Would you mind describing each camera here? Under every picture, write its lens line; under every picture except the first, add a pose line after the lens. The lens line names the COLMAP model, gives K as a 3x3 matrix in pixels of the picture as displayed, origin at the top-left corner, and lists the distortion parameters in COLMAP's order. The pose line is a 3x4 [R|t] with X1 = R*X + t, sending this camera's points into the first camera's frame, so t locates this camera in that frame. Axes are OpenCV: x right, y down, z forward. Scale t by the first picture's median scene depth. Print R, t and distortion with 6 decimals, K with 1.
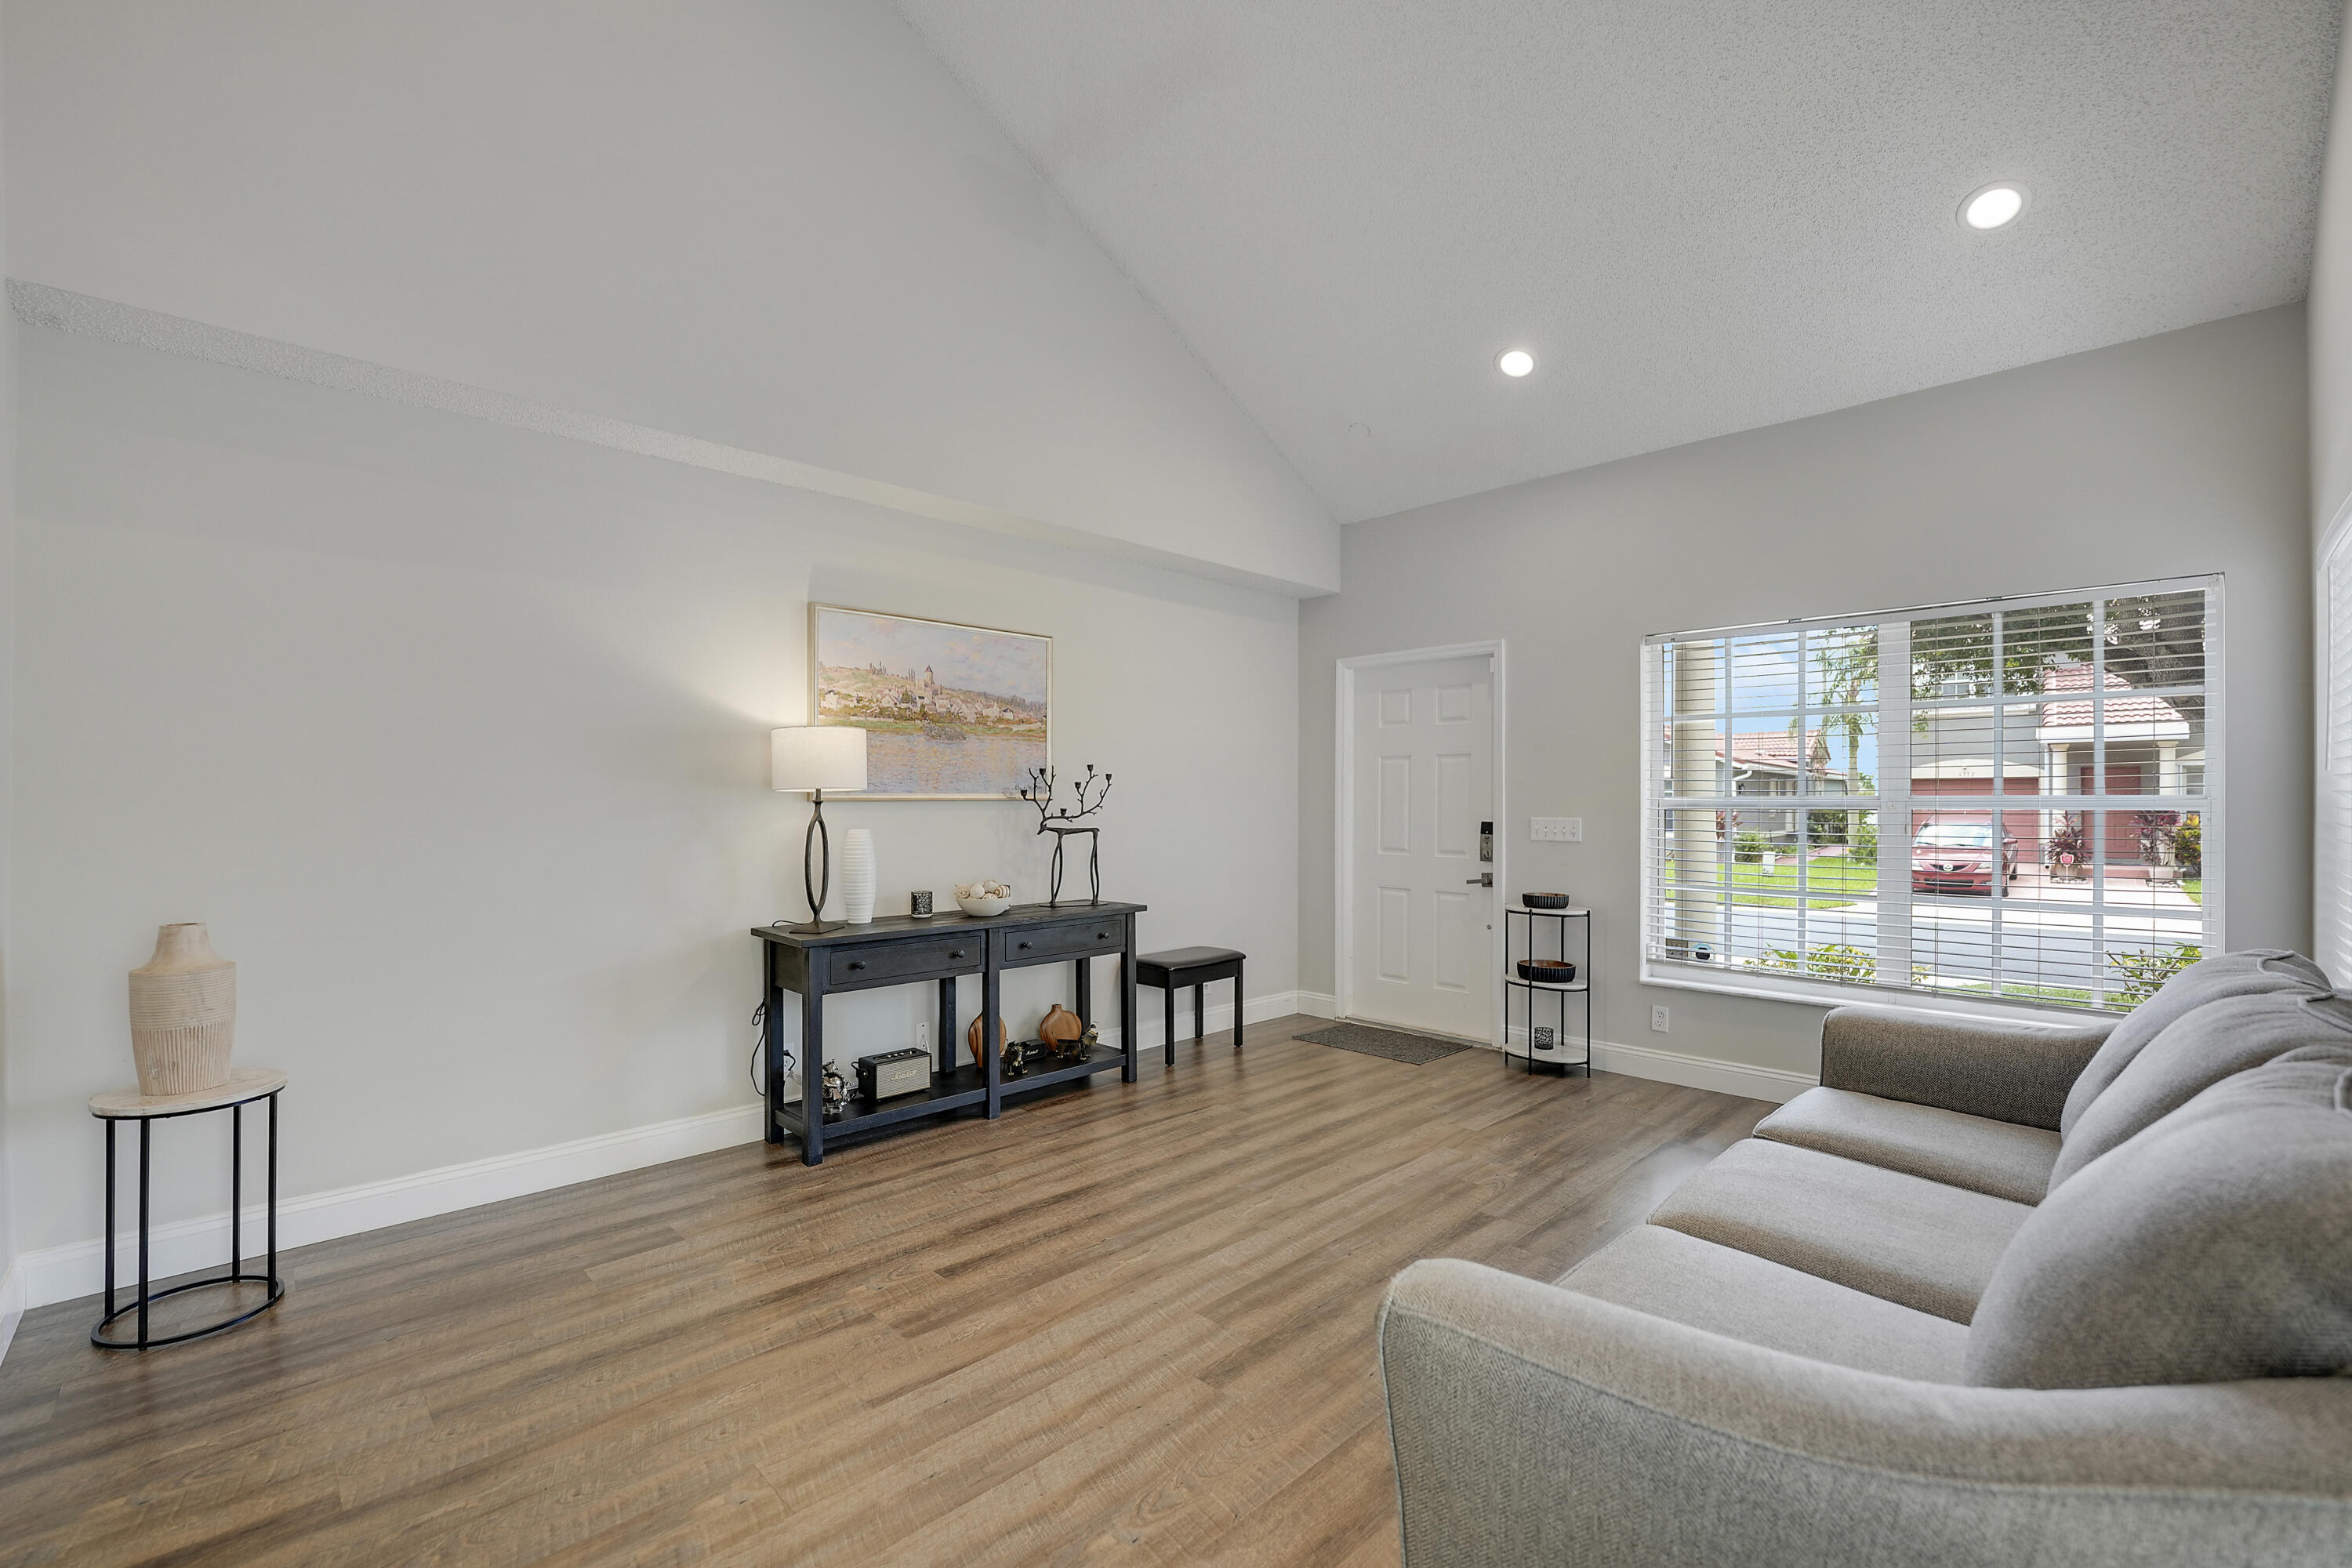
lens RADIAL K [[984.7, 0, 1178.9], [0, 984.7, 804.5], [0, 0, 1]] dist [-0.019109, -0.000322]
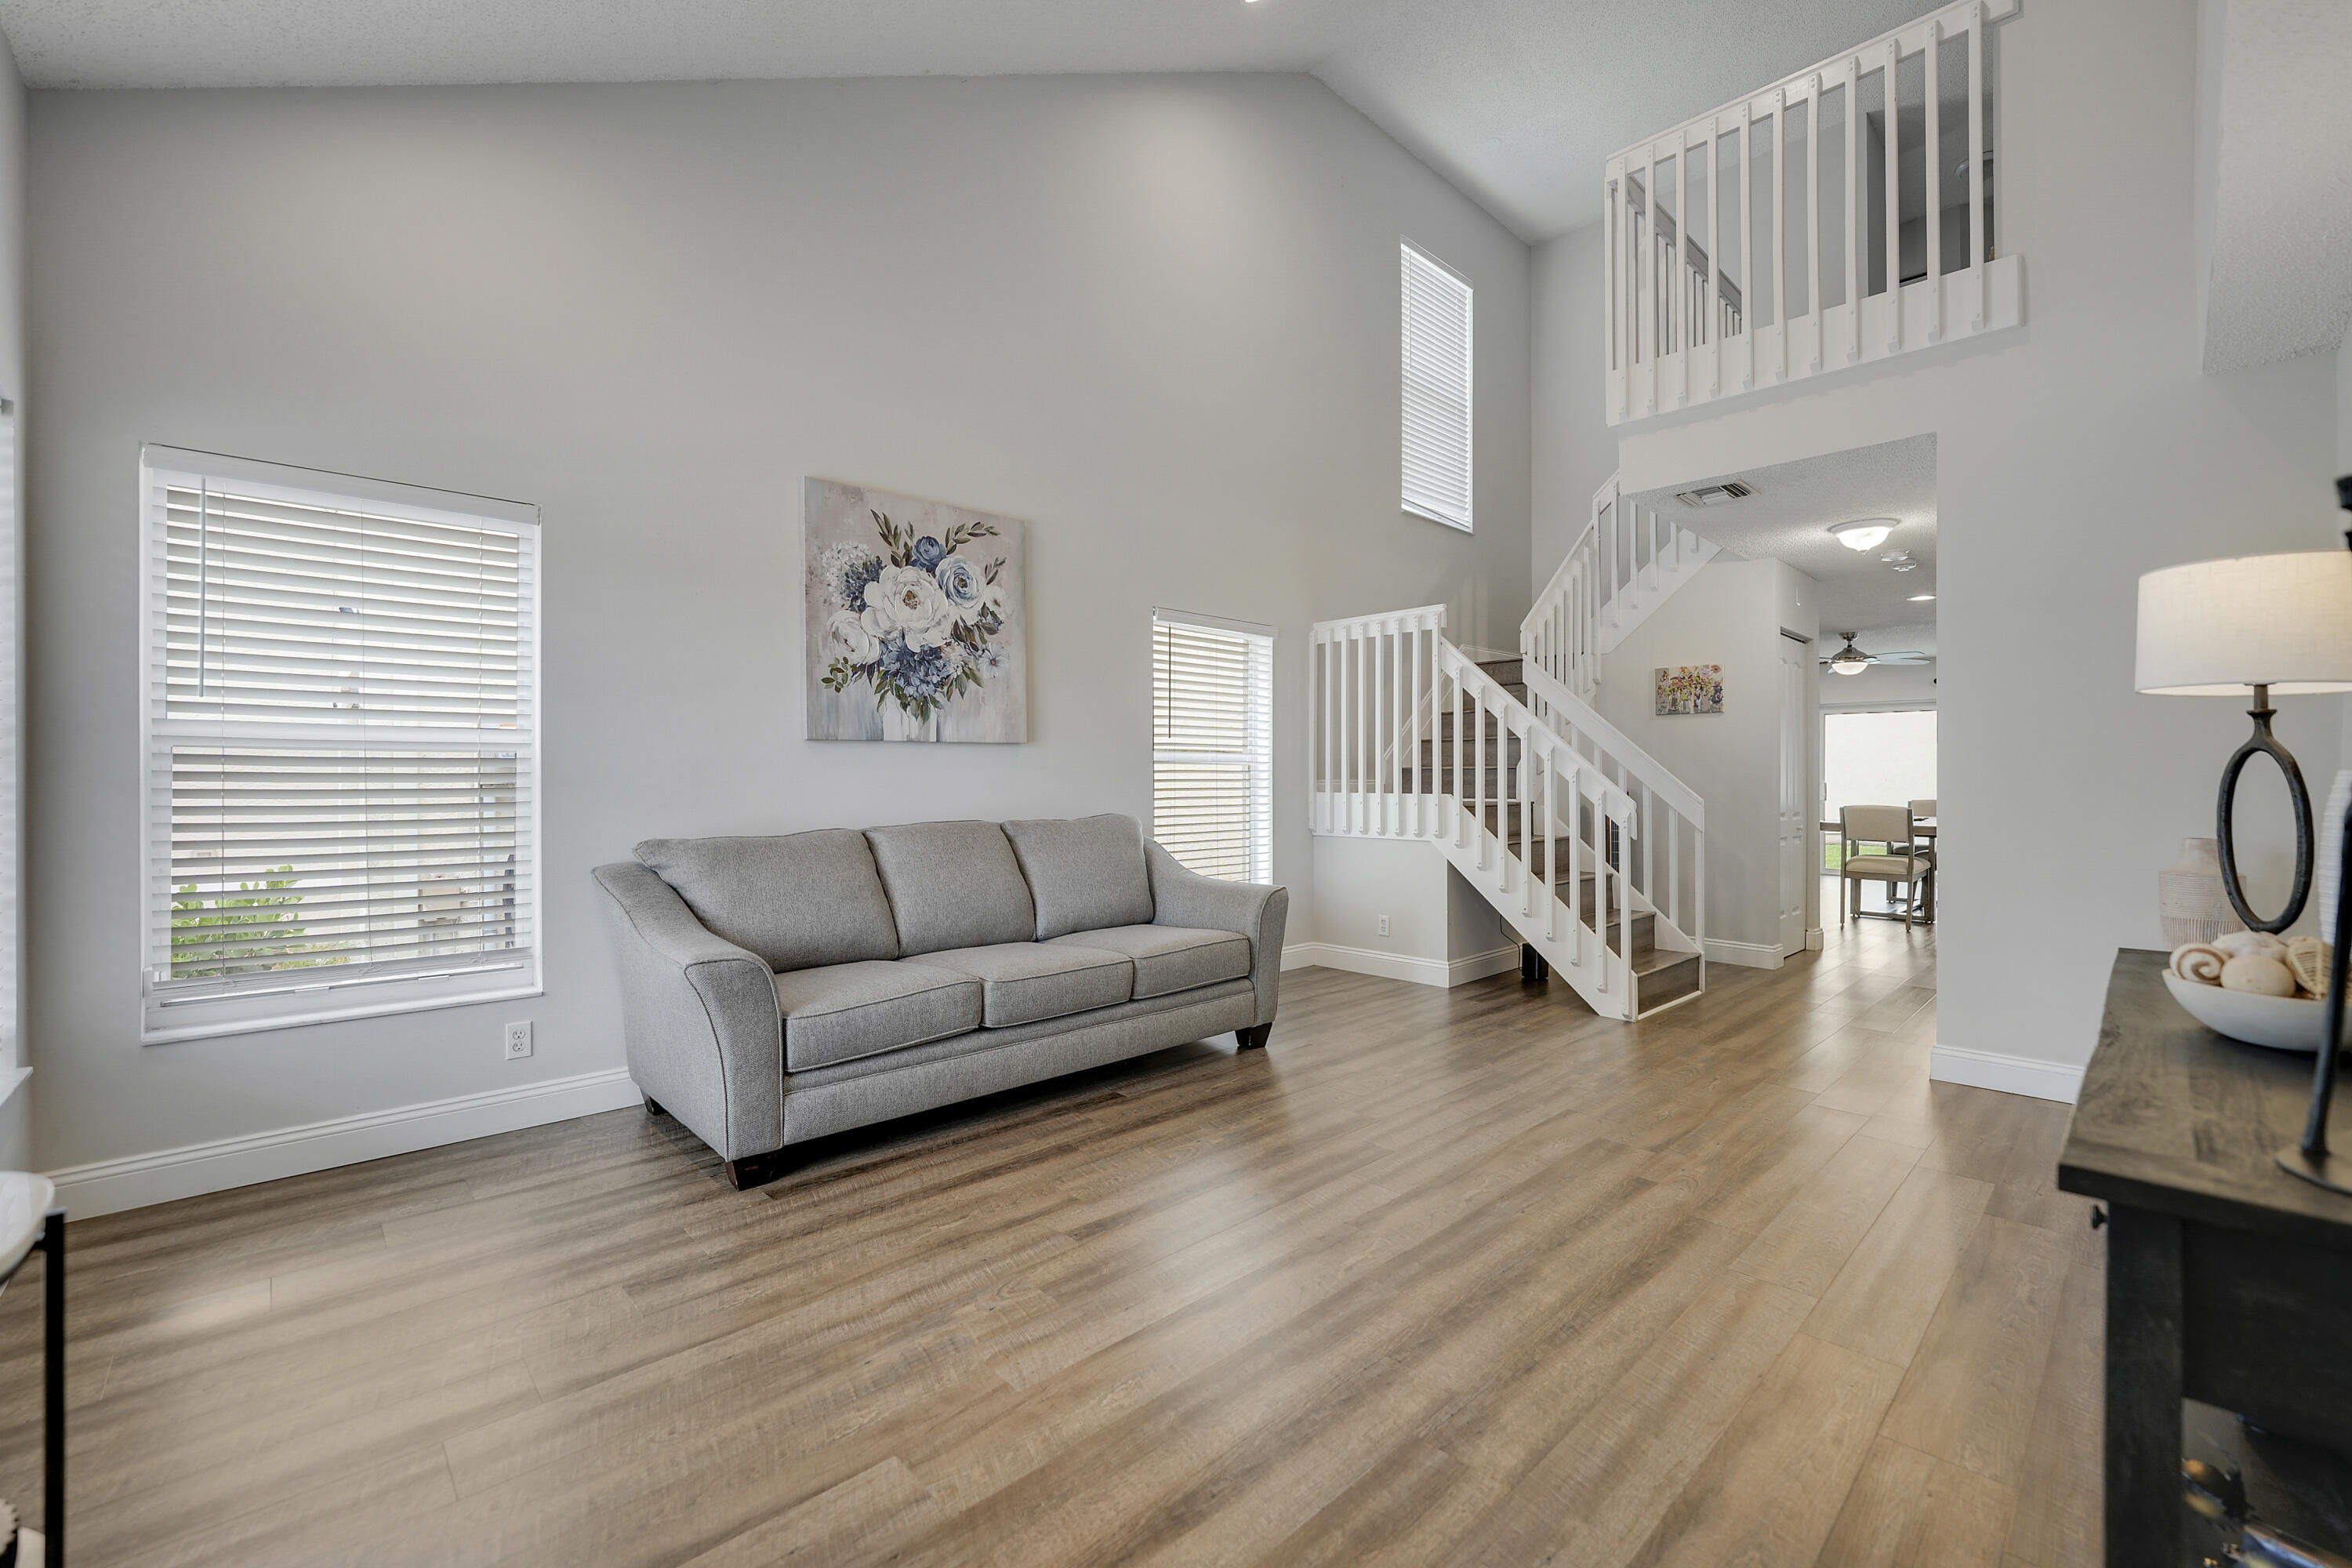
lens RADIAL K [[975.1, 0, 1188.2], [0, 975.1, 790.1], [0, 0, 1]] dist [-0.029465, 0.001446]
pose [[-0.999984, -0.003048, 0.004752, 0.199603], [-0.002977, 0.999887, 0.014705, 0.037077], [-0.004797, 0.014691, -0.999881, 1.641295]]
